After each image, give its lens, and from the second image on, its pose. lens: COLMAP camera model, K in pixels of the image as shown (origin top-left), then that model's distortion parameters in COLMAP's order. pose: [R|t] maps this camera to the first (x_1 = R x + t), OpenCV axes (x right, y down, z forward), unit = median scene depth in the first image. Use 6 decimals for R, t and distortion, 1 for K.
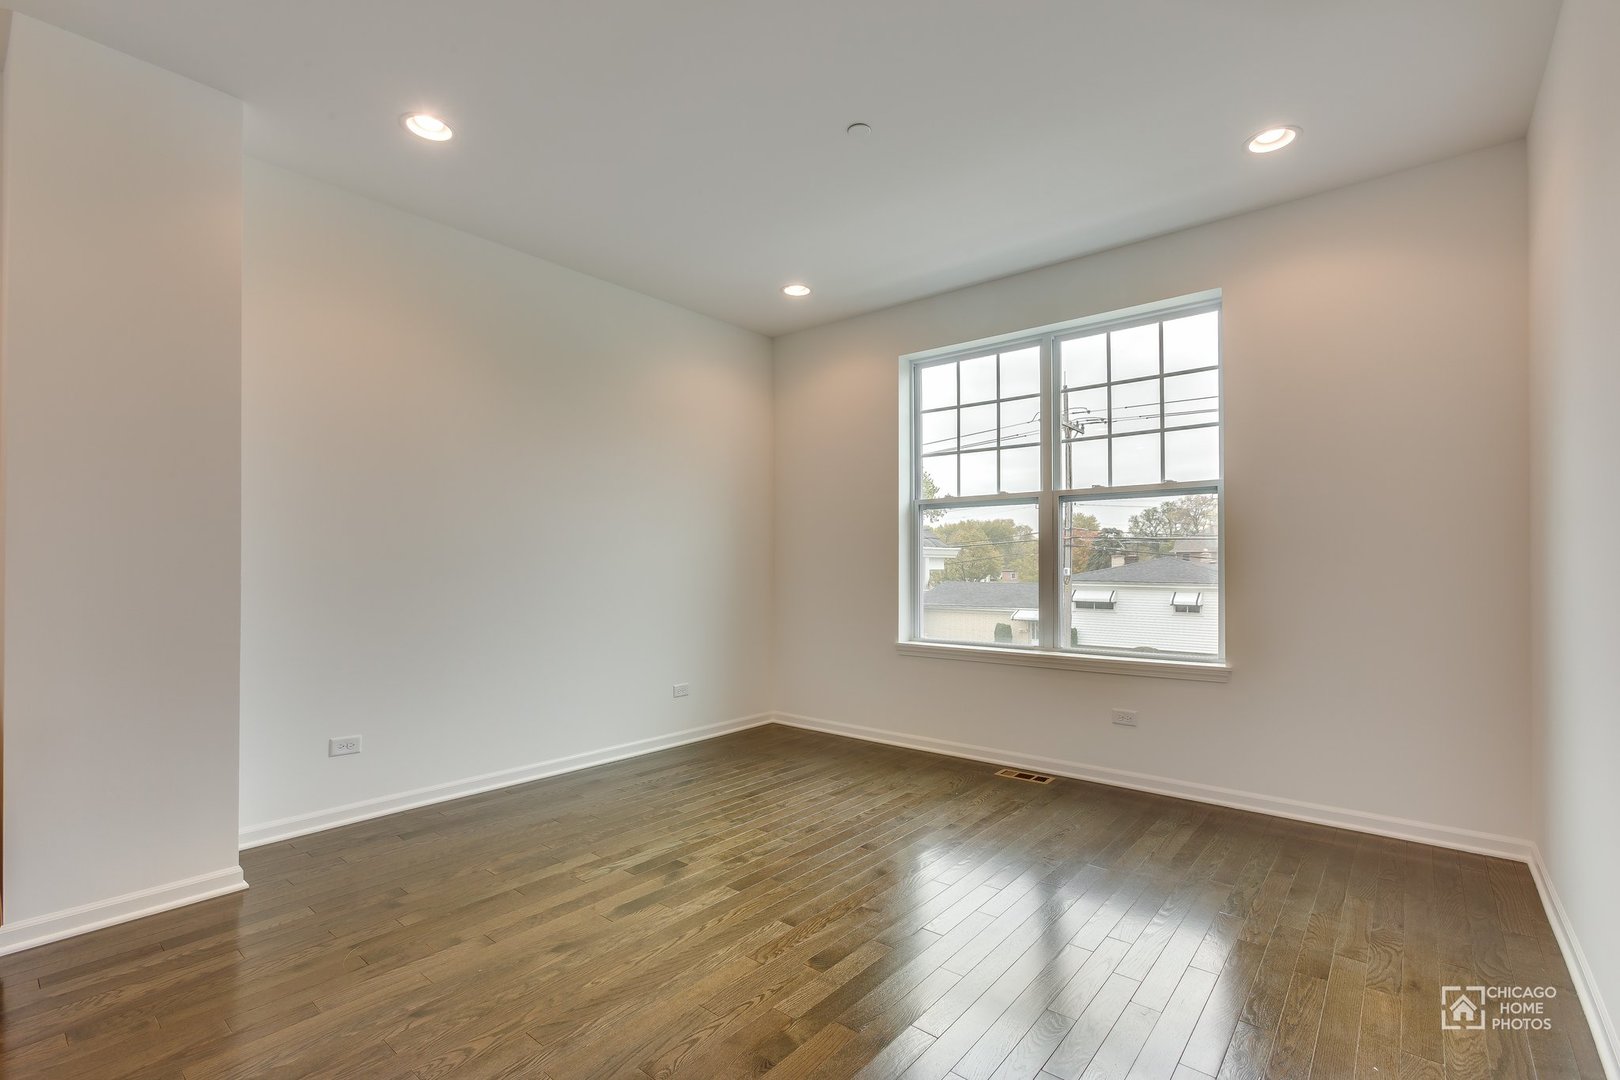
lens RADIAL K [[739.1, 0, 808.5], [0, 739.1, 554.7], [0, 0, 1]] dist [-0.013347, 0.000067]
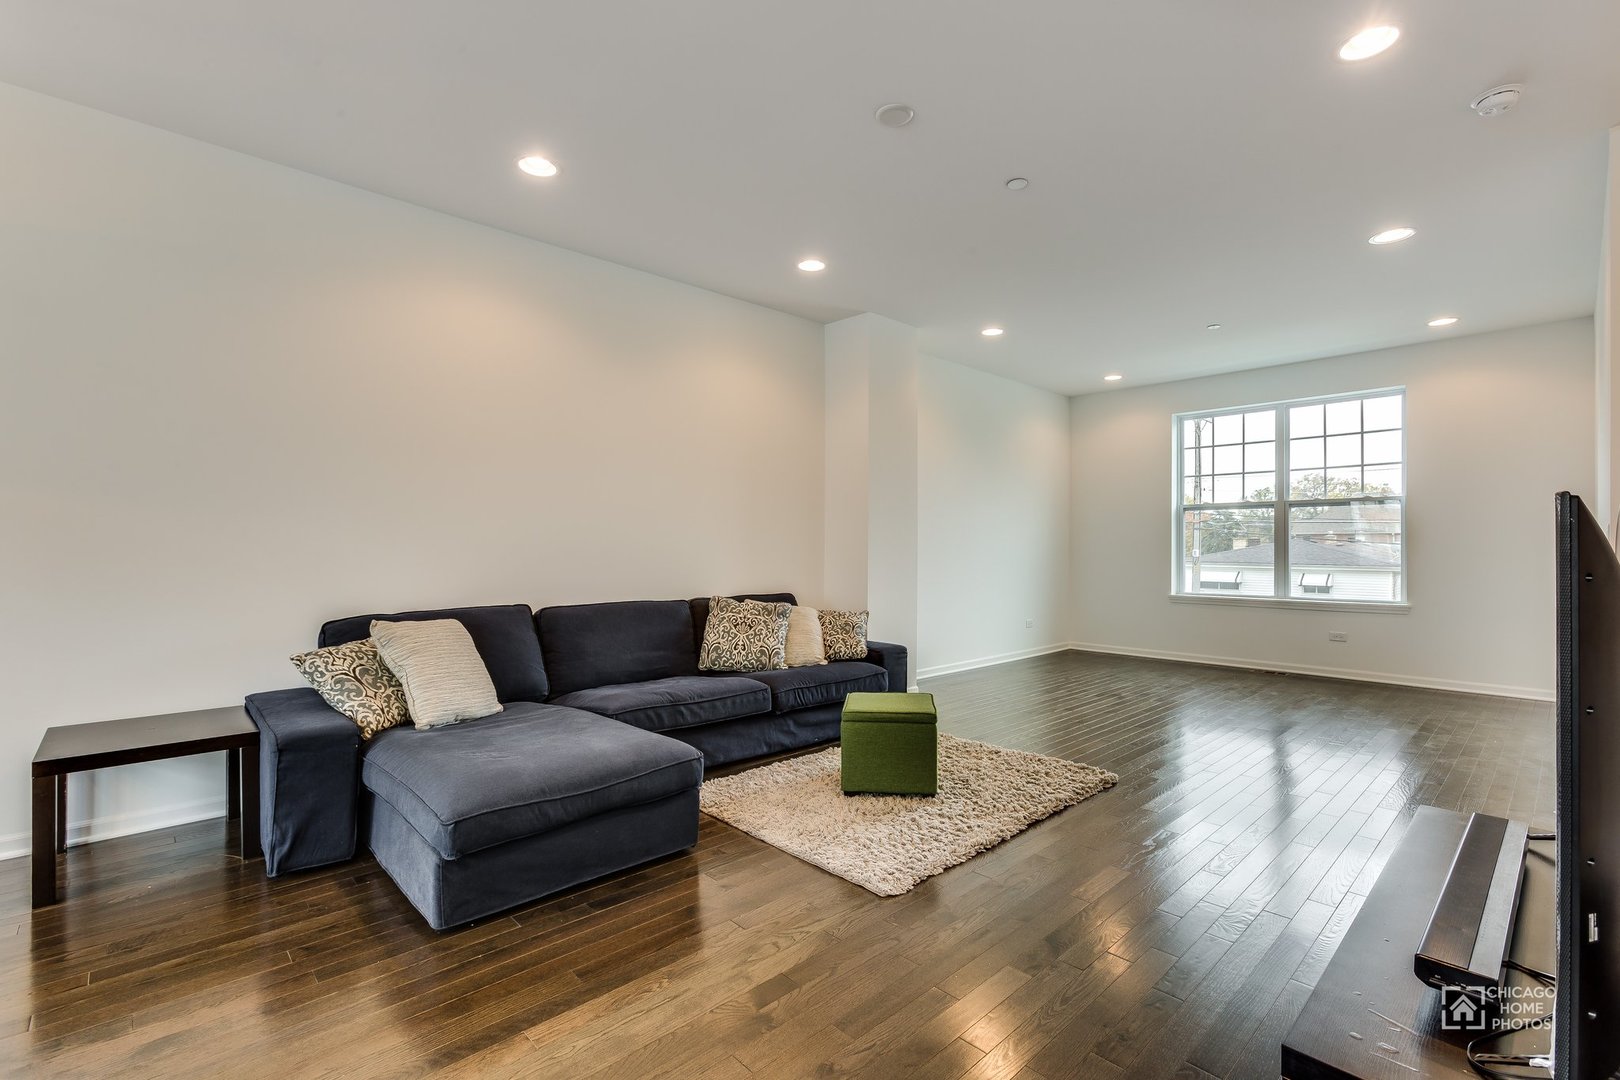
lens RADIAL K [[724.0, 0, 810.0], [0, 724.0, 540.0], [0, 0, 1]] dist [-0.000720, -0.000404]
pose [[0.992732, -0.001346, -0.120341, -0.489365], [0.001770, 0.999993, 0.003415, -0.005502], [0.120336, -0.003603, 0.992727, -0.674460]]
